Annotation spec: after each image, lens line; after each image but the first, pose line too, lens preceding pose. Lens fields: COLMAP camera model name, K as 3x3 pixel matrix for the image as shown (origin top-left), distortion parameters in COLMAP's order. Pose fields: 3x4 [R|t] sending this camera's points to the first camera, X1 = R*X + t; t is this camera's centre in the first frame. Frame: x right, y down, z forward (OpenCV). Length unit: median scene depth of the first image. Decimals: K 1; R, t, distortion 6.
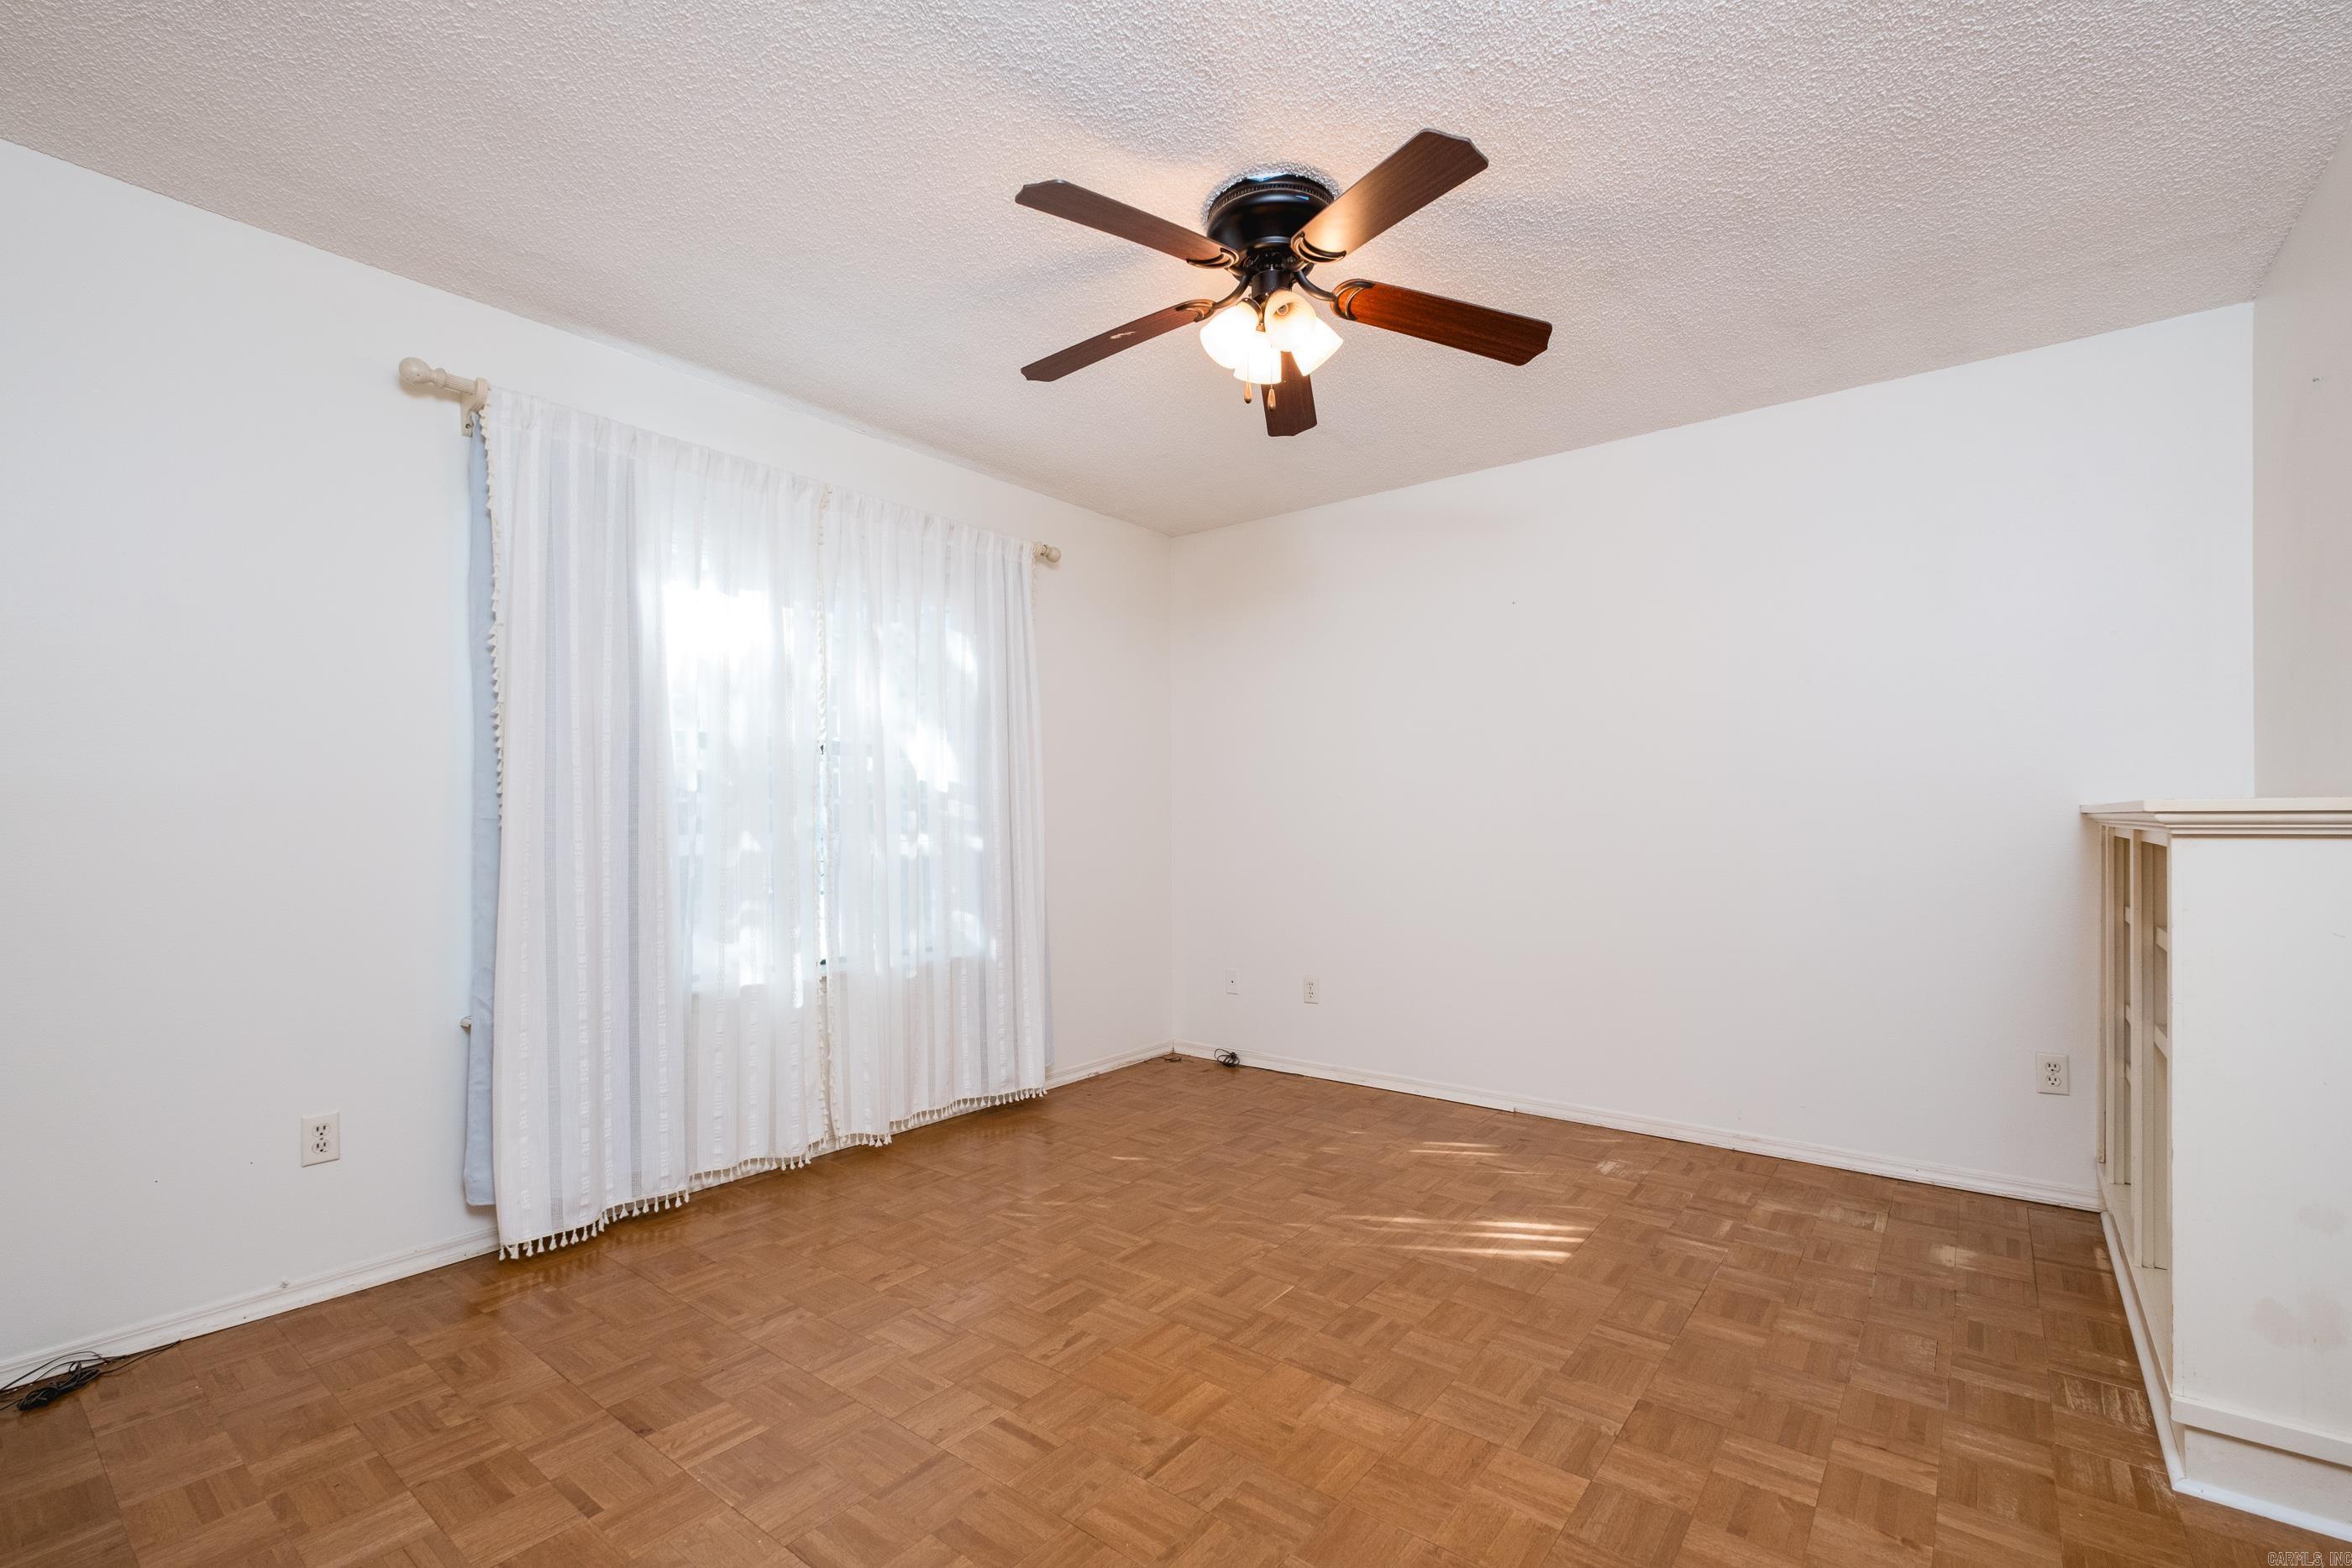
lens RADIAL K [[1034.0, 0, 1186.3], [0, 1034.0, 812.6], [0, 0, 1]] dist [0.009516, -0.007406]
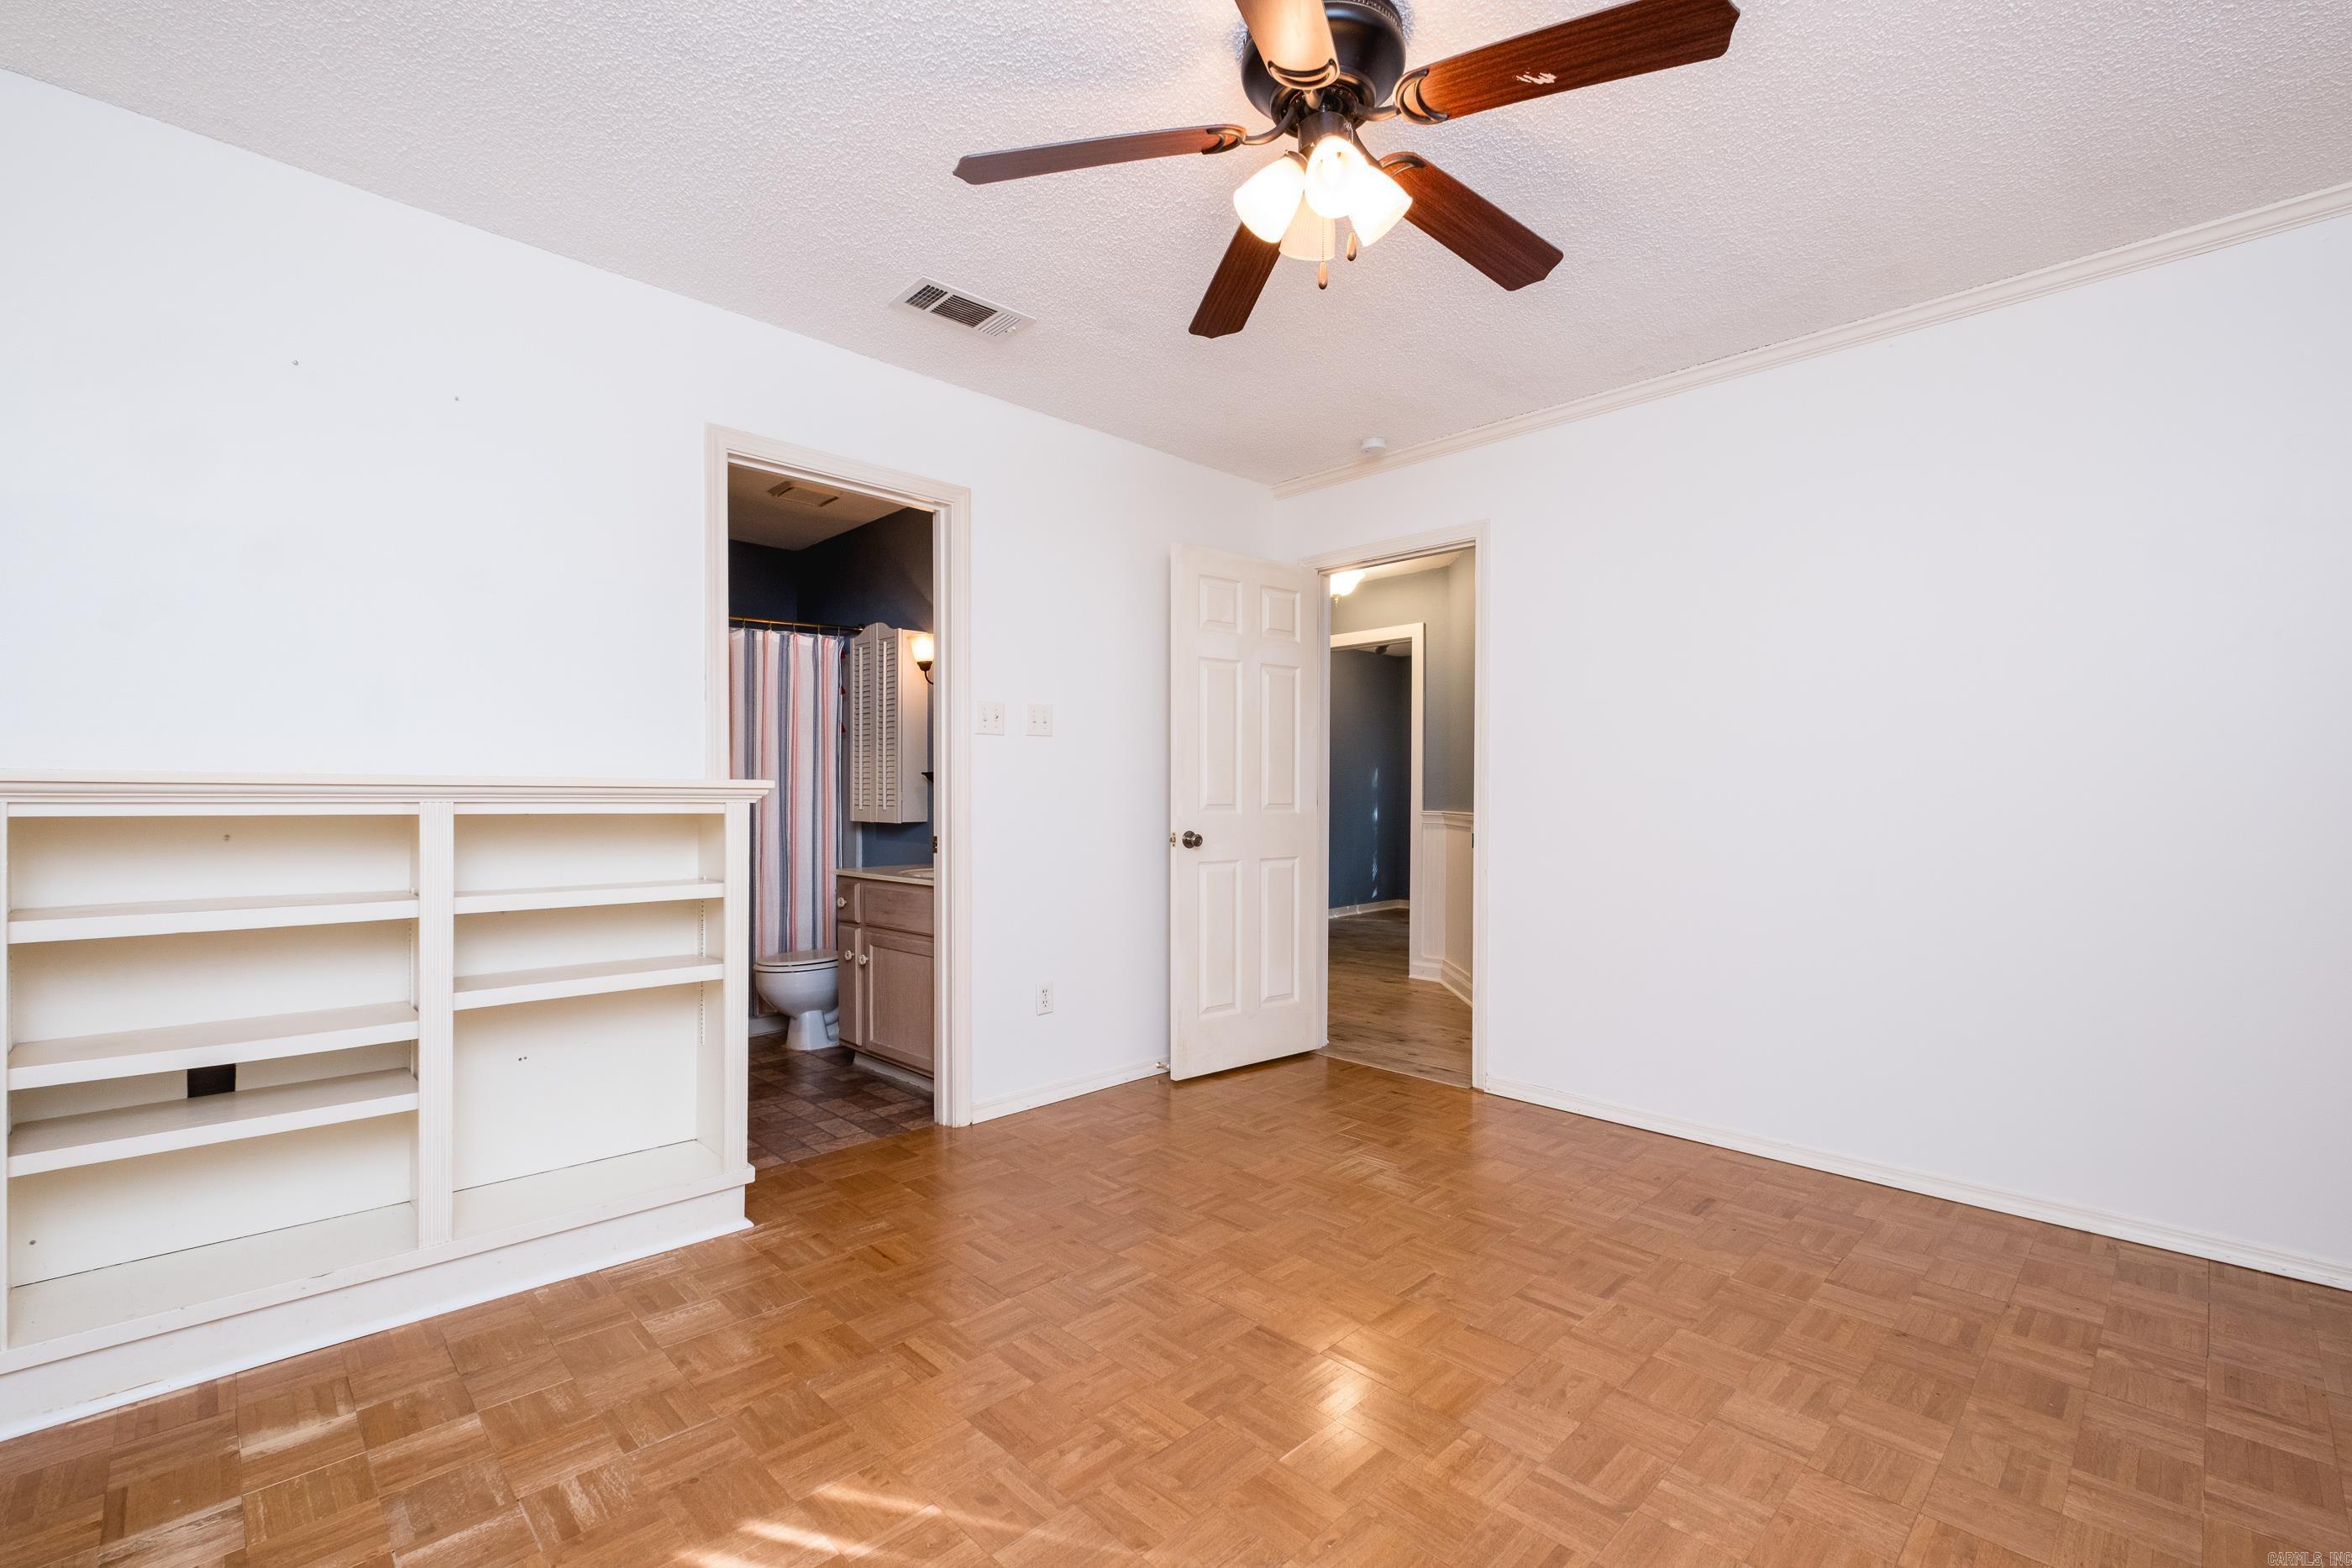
lens RADIAL K [[1034.0, 0, 1186.3], [0, 1034.0, 812.6], [0, 0, 1]] dist [0.009516, -0.007406]
pose [[-0.991371, 0.001464, 0.131078, 0.060211], [0.002222, 0.999982, 0.005636, 0.015170], [-0.131068, 0.005879, -0.991356, 1.372760]]
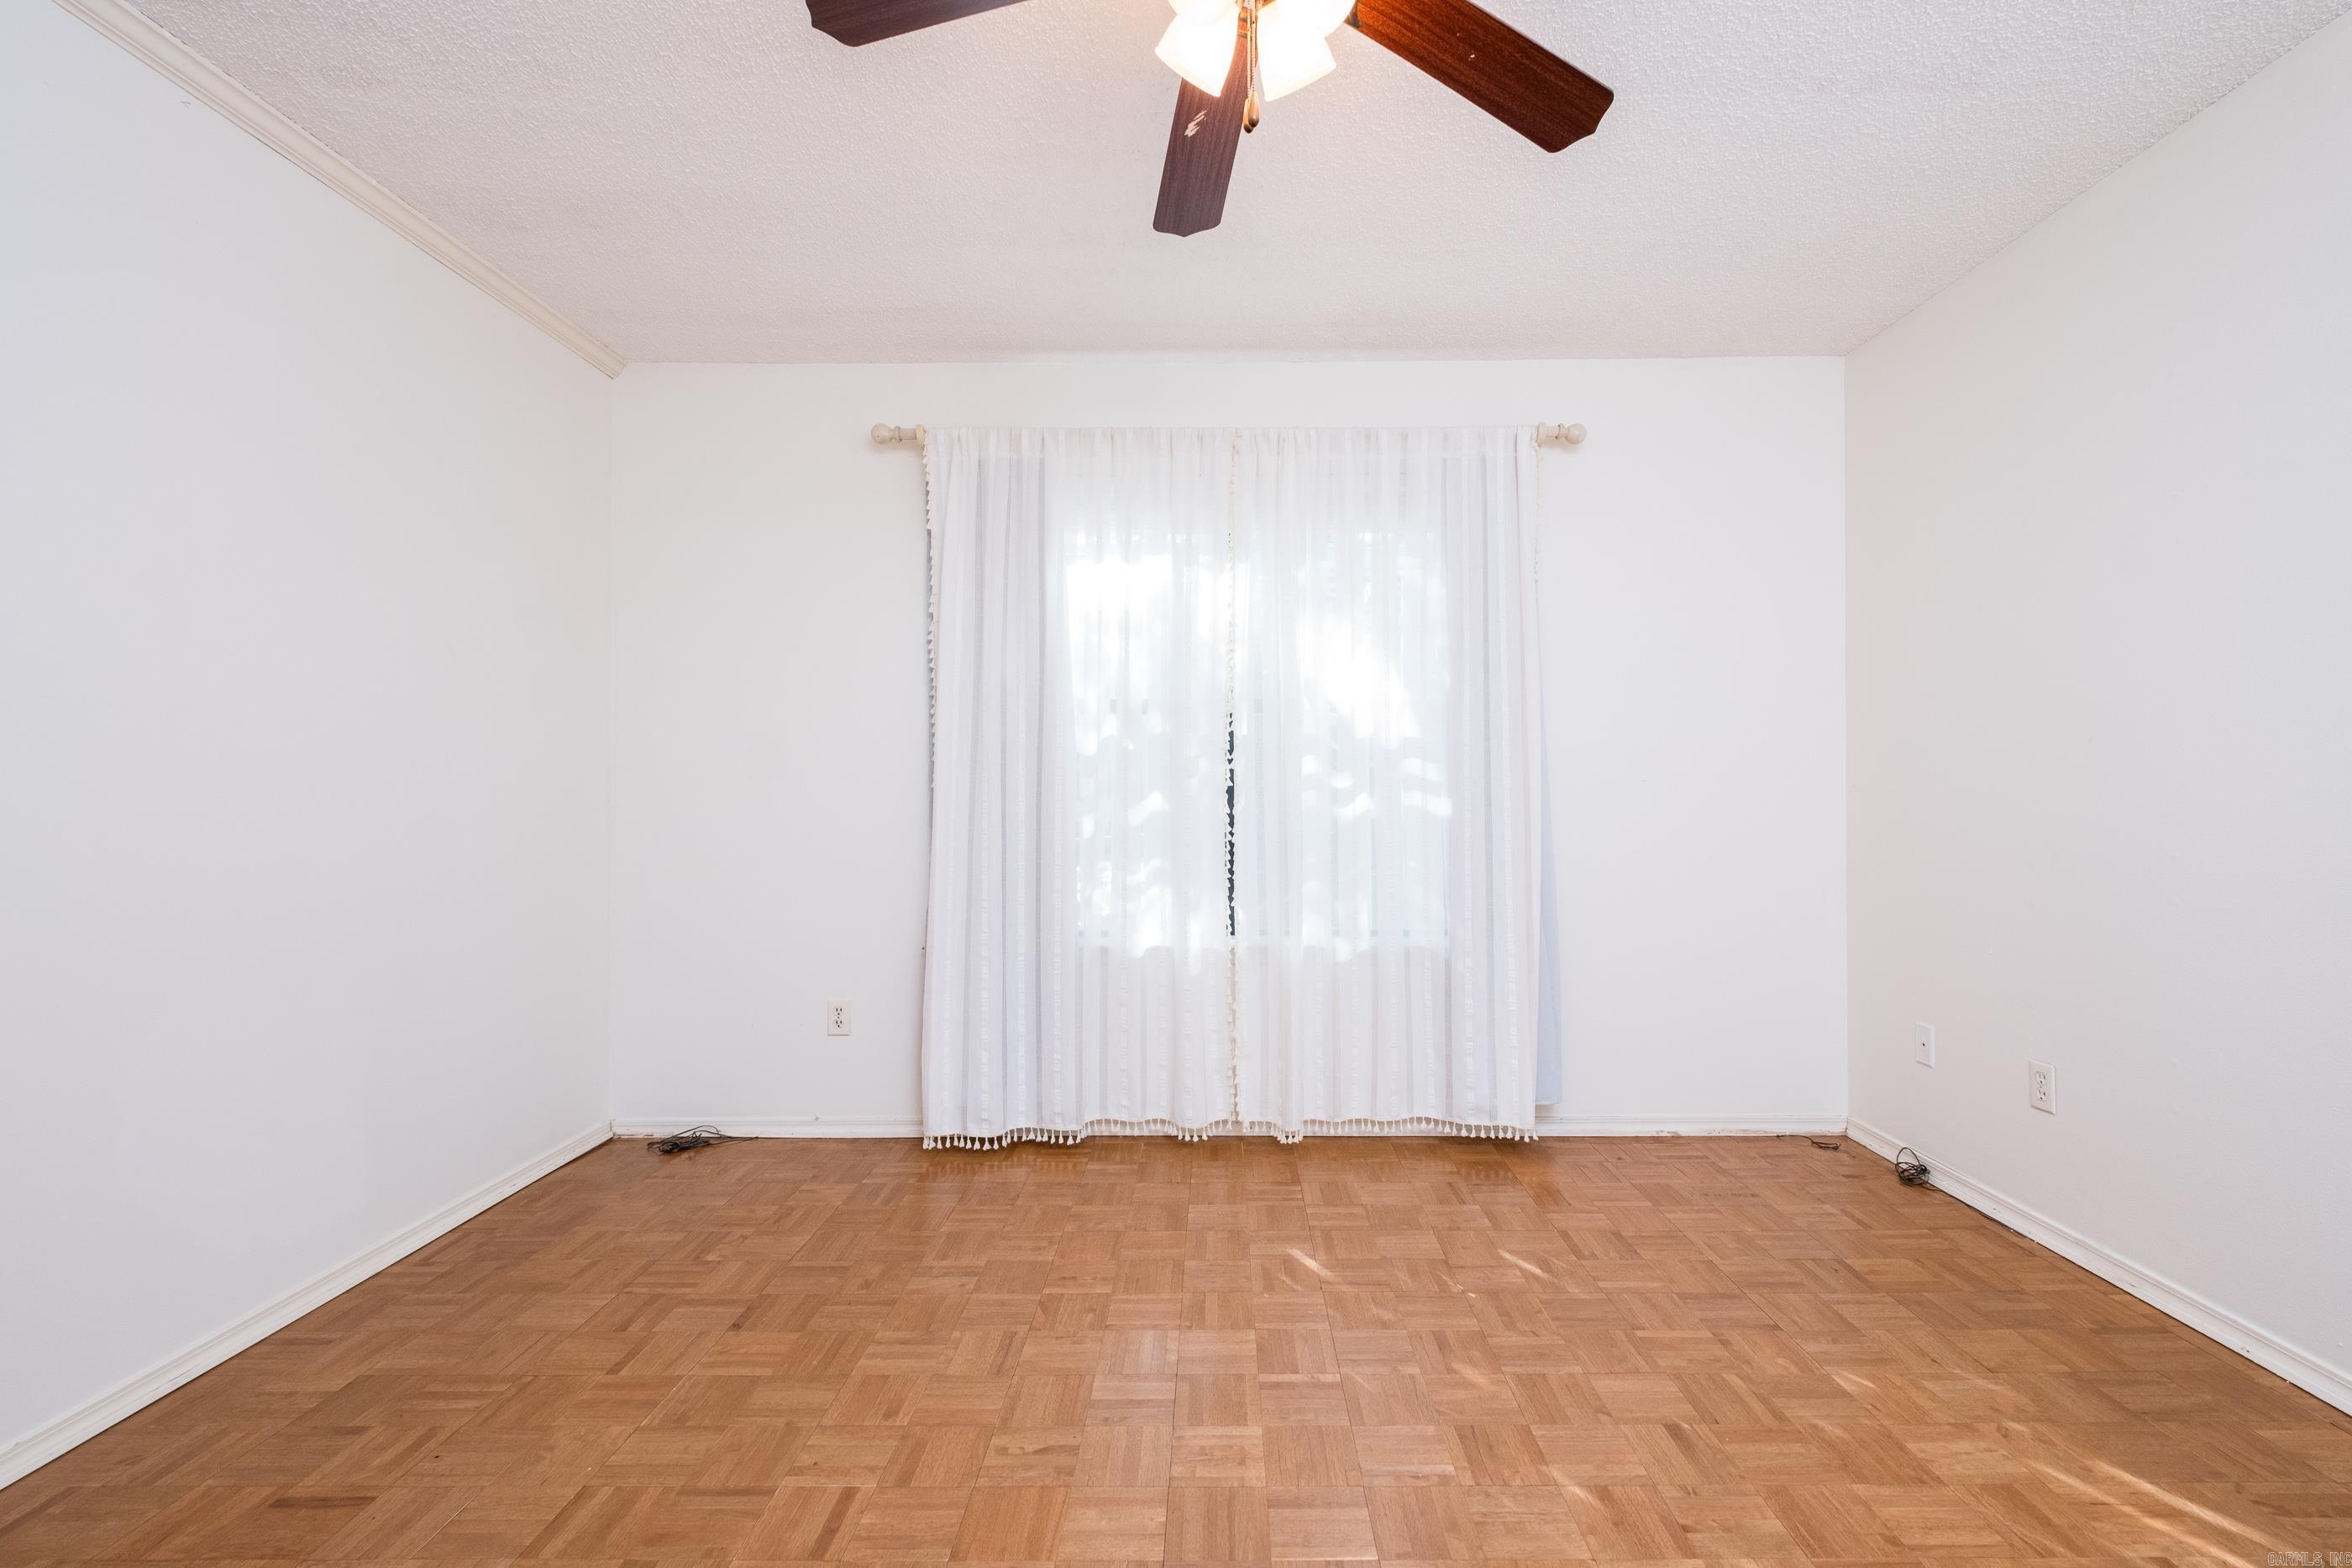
lens RADIAL K [[1014.2, 0, 1187.9], [0, 1014.2, 784.0], [0, 0, 1]] dist [0.011323, -0.008309]
pose [[0.609013, -0.001619, -0.793159, 0.402886], [0.005686, 0.999981, 0.002325, 0.006538], [0.793140, -0.005925, 0.609010, 0.447378]]
